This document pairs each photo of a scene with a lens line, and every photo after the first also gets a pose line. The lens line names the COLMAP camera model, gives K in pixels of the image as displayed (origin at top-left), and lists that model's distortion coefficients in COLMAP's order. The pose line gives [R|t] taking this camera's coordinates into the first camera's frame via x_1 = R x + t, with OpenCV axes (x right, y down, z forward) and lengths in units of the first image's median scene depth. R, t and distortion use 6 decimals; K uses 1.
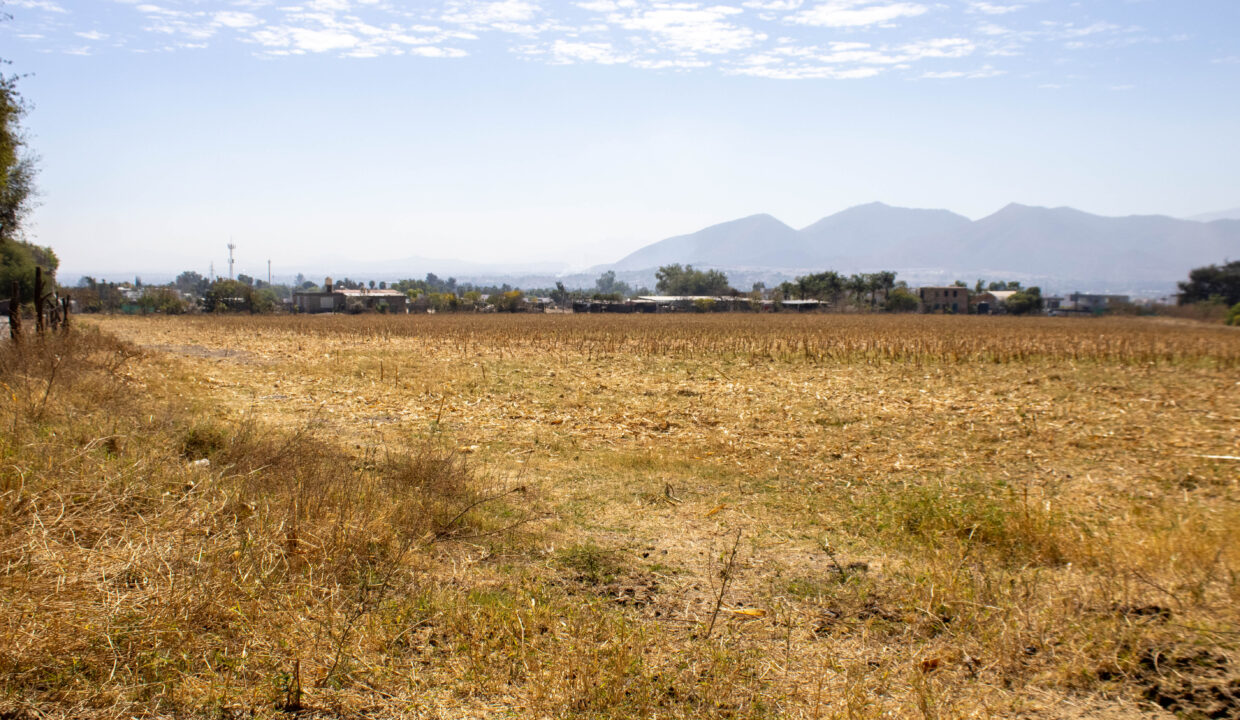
lens RADIAL K [[2555.8, 0, 620.0], [0, 2555.8, 360.0], [0, 0, 1]] dist [-0.500038, 2.271225]
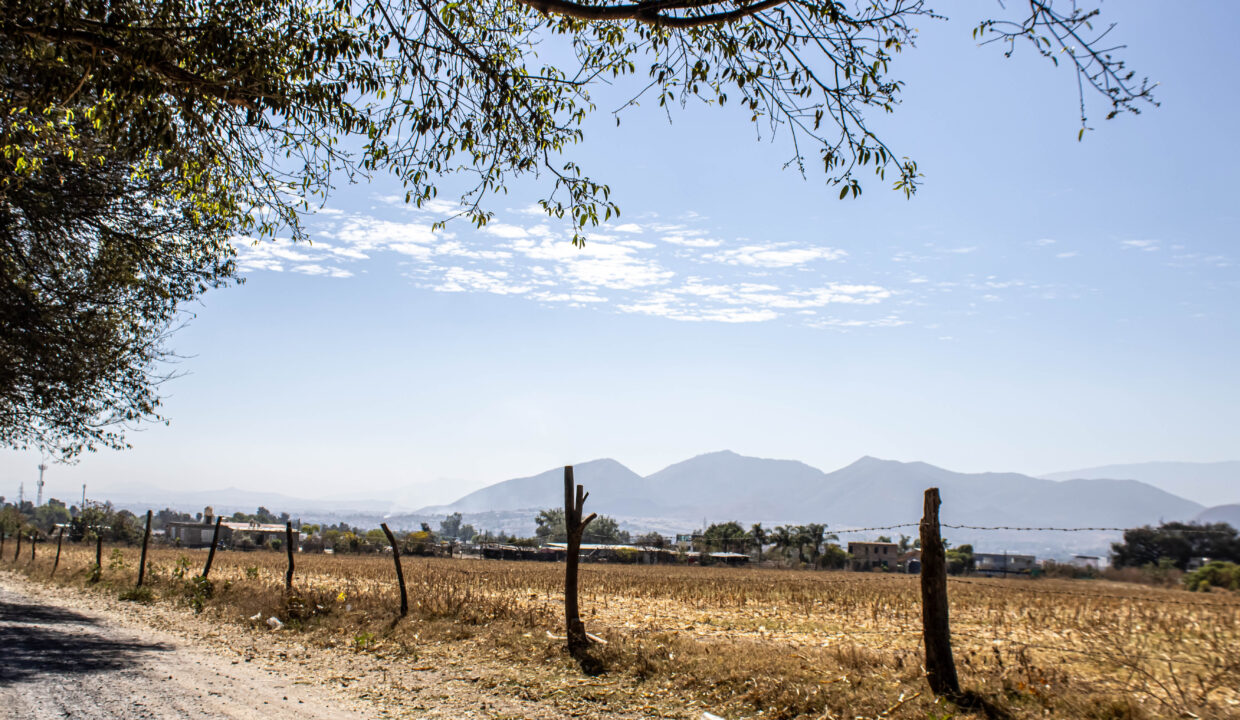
lens RADIAL K [[2555.8, 0, 620.0], [0, 2555.8, 360.0], [0, 0, 1]] dist [-0.500038, 2.271225]
pose [[0.974481, 0.049428, 0.218962, -0.171240], [-0.028301, 0.994725, -0.098595, -0.000148], [-0.222680, 0.089882, 0.970739, 0.074885]]
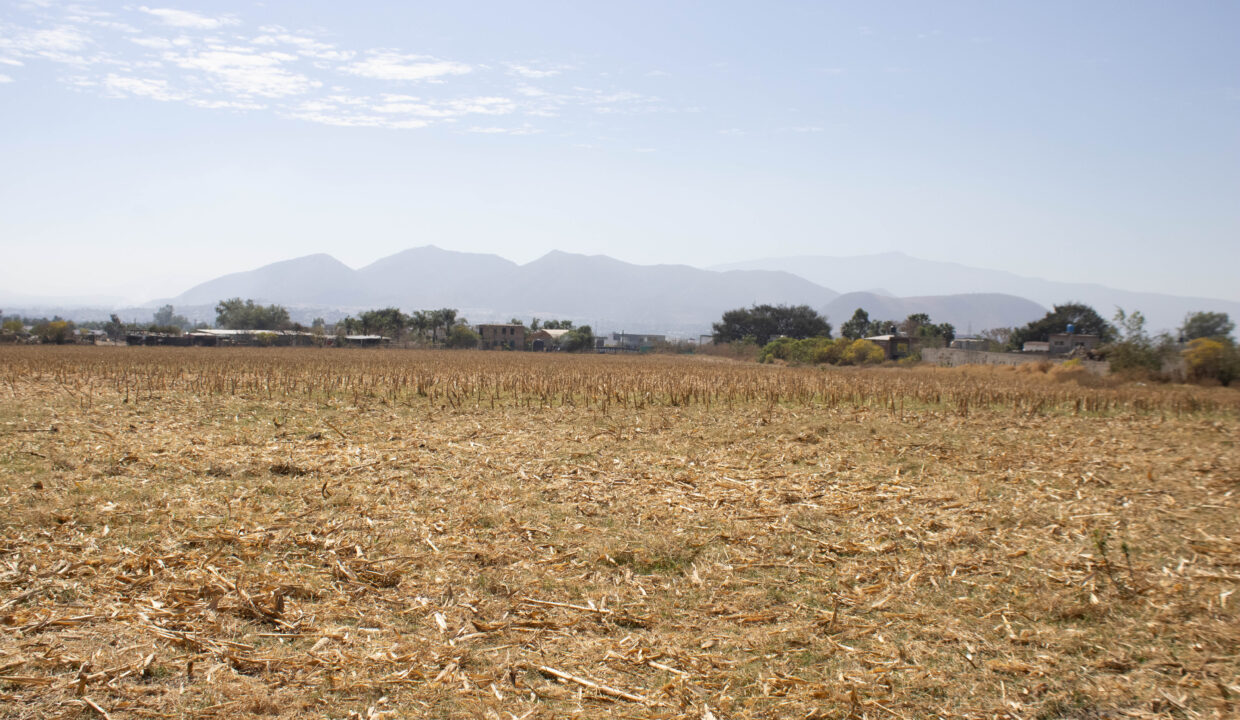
lens RADIAL K [[2555.8, 0, 620.0], [0, 2555.8, 360.0], [0, 0, 1]] dist [-0.500038, 2.271225]
pose [[0.786289, 0.005596, 0.617833, -0.494546], [0.000844, 0.999948, -0.010132, -0.002438], [-0.617858, 0.008488, 0.786244, 0.099522]]
